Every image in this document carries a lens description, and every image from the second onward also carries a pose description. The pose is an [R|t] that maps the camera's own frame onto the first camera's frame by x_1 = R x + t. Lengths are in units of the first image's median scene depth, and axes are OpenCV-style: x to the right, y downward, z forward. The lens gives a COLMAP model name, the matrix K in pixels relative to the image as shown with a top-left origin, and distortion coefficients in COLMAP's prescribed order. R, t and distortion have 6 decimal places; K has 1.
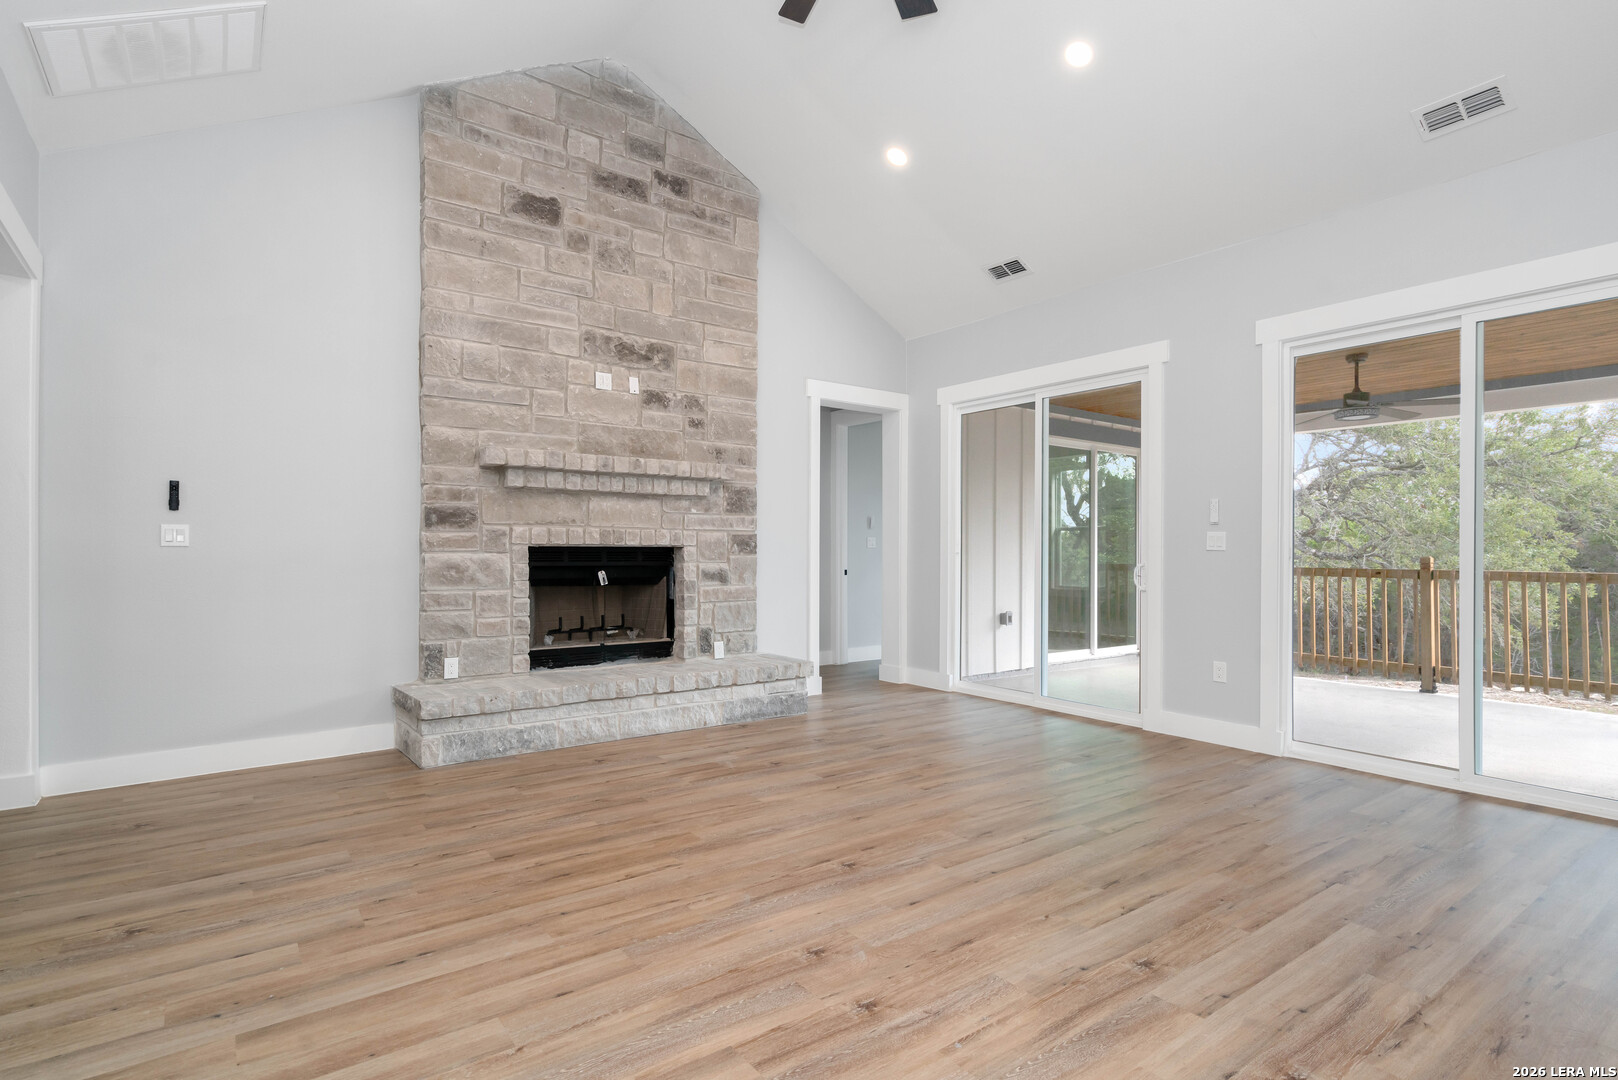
lens RADIAL K [[795.4, 0, 792.0], [0, 795.4, 551.5], [0, 0, 1]] dist [0.000704, 0.001507]
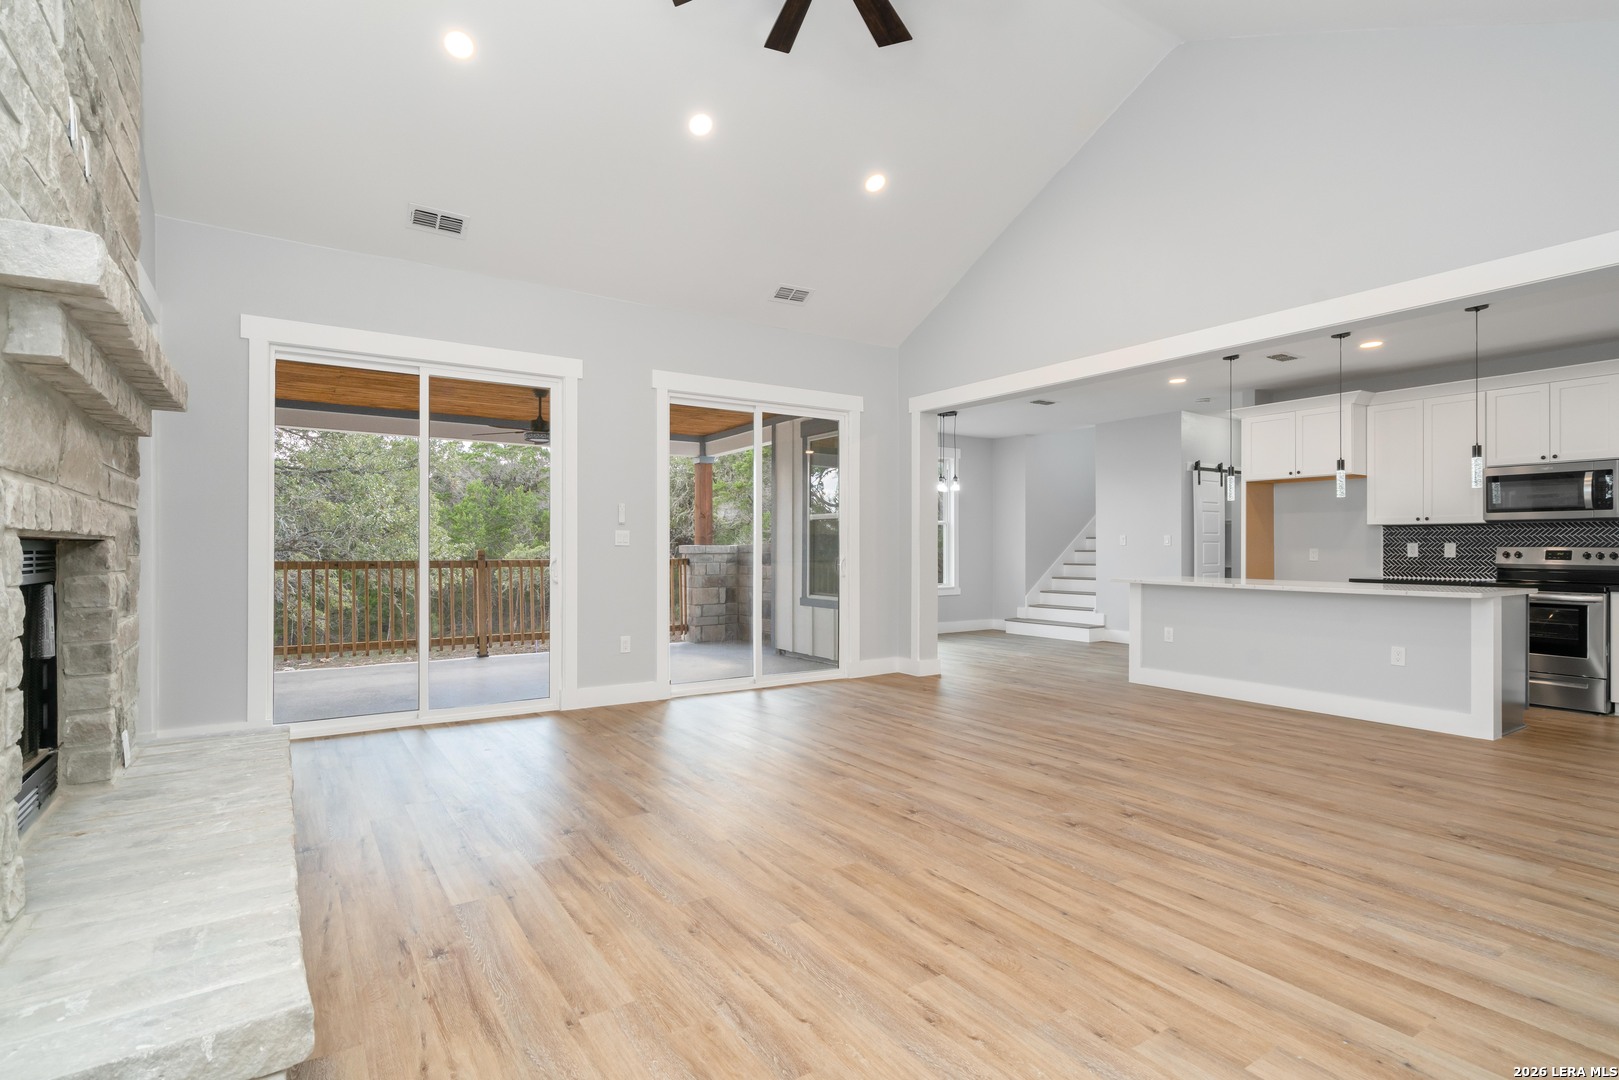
lens RADIAL K [[795.9, 0, 802.6], [0, 795.9, 534.4], [0, 0, 1]] dist [0.000704, 0.001507]
pose [[0.047861, 0.014050, 0.998755, -1.148940], [0.001950, 0.999898, -0.014159, -0.000282], [-0.998852, 0.002625, 0.047828, 1.133844]]
